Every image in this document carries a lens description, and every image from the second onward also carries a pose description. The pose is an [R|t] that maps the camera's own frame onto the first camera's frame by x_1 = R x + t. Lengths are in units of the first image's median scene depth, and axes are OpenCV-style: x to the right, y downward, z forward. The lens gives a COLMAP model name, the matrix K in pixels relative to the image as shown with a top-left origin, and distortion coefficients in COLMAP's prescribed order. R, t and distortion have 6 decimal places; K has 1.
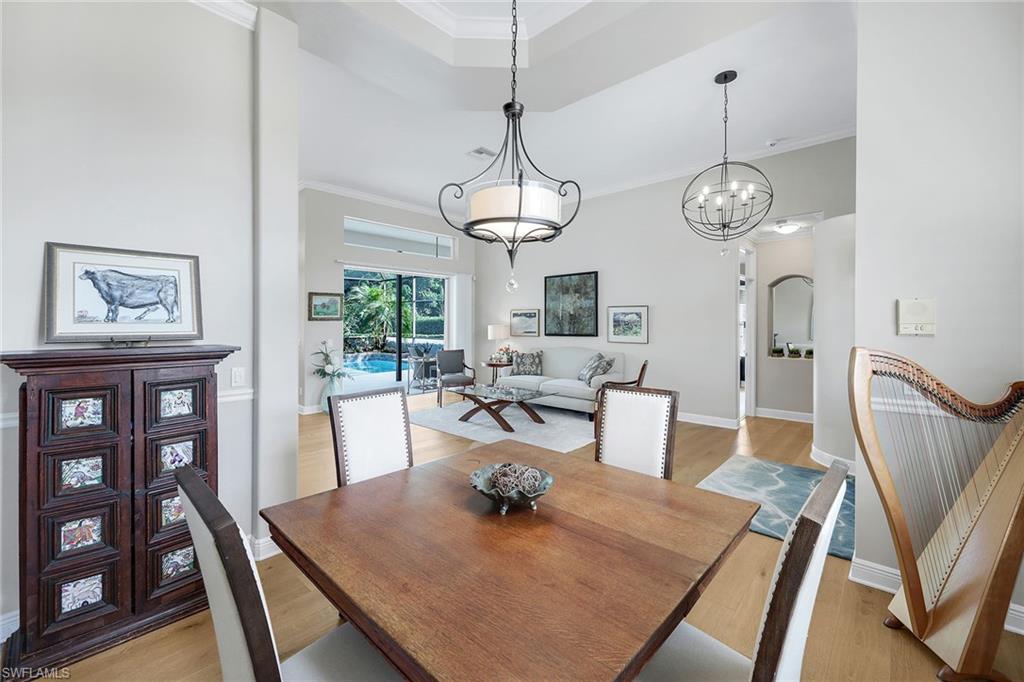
lens RADIAL K [[433.8, 0, 517.8], [0, 433.8, 325.3], [0, 0, 1]] dist [-0.000788, -0.000017]
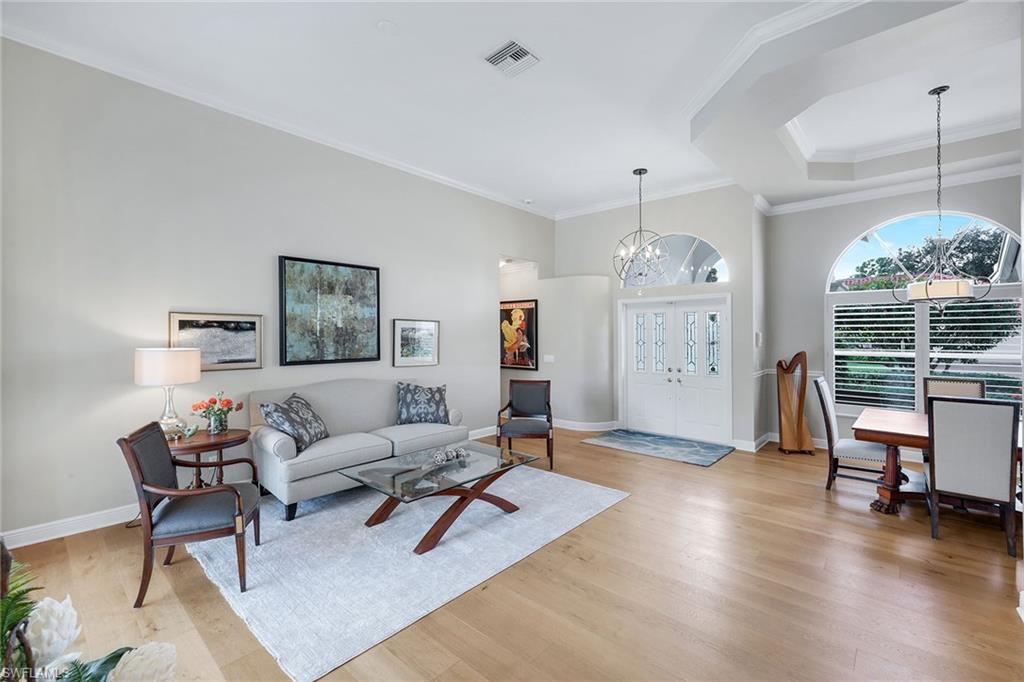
lens RADIAL K [[437.2, 0, 510.4], [0, 437.2, 334.9], [0, 0, 1]] dist [-0.001093, 0.000011]
pose [[0.002666, 0.001501, 0.999995, -0.522936], [-0.001844, 0.999997, -0.001496, -0.014792], [-0.999995, -0.001840, 0.002668, 0.775729]]
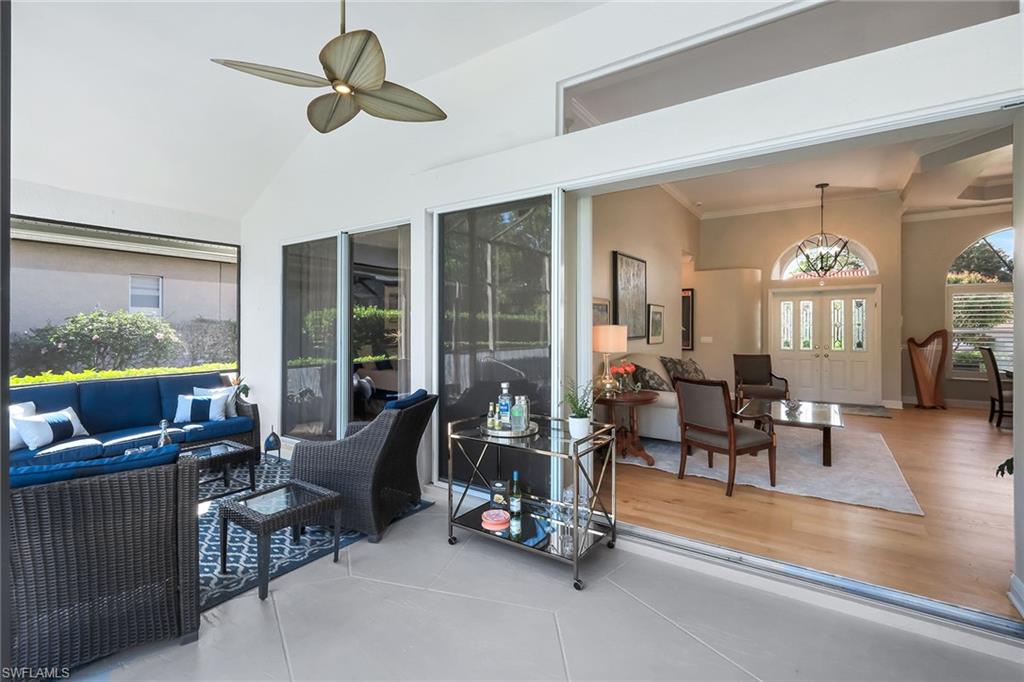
lens RADIAL K [[433.8, 0, 517.8], [0, 433.8, 325.3], [0, 0, 1]] dist [-0.000788, -0.000017]
pose [[-0.124297, -0.001484, 0.992244, -0.613982], [0.003652, 0.999991, 0.001953, -0.003083], [-0.992238, 0.003866, -0.124291, 1.369524]]
